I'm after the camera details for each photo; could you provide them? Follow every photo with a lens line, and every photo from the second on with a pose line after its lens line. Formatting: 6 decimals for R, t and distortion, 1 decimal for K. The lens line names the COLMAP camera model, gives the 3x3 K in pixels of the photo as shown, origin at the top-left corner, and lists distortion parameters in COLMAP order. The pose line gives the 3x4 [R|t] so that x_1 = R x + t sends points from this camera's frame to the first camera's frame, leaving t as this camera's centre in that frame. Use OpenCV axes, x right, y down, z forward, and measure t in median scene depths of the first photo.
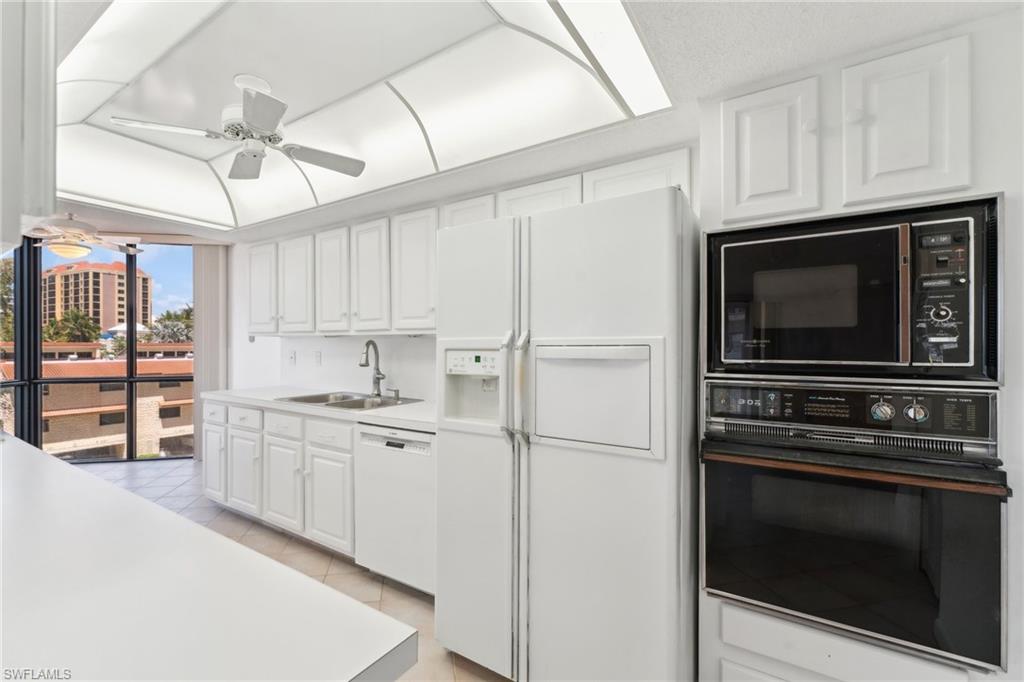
lens RADIAL K [[421.0, 0, 497.4], [0, 421.0, 341.9], [0, 0, 1]] dist [0.000554, -0.000733]
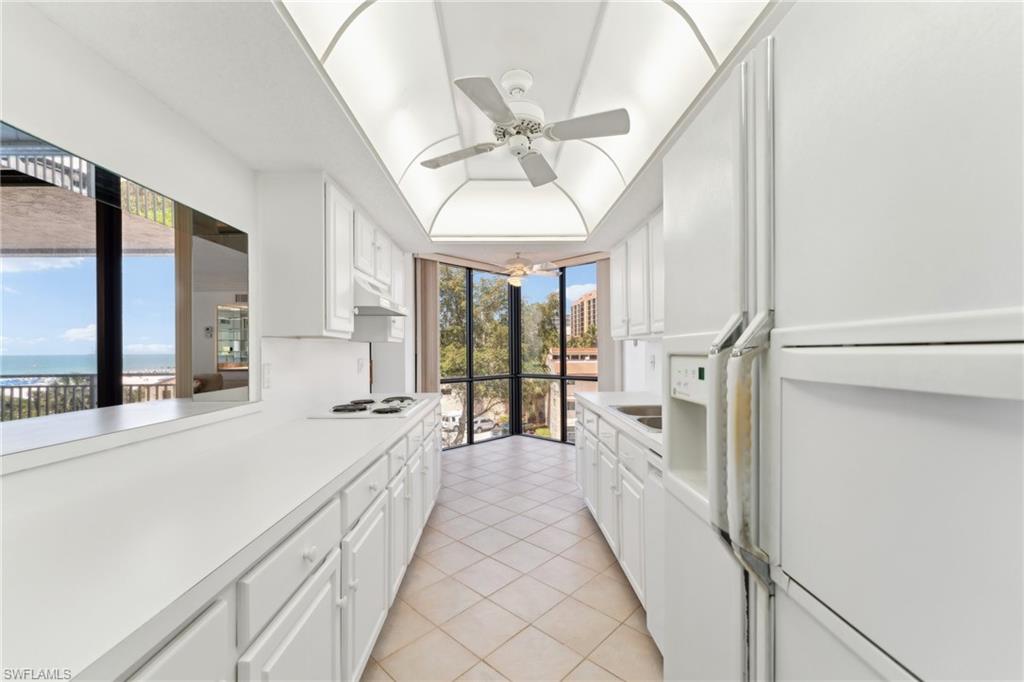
lens RADIAL K [[421.0, 0, 509.3], [0, 421.0, 347.7], [0, 0, 1]] dist [0.000554, -0.000733]
pose [[0.548634, -0.008180, -0.836022, 0.085016], [0.011262, 0.999934, -0.002393, 0.002375], [0.835987, -0.008102, 0.548690, 0.169001]]
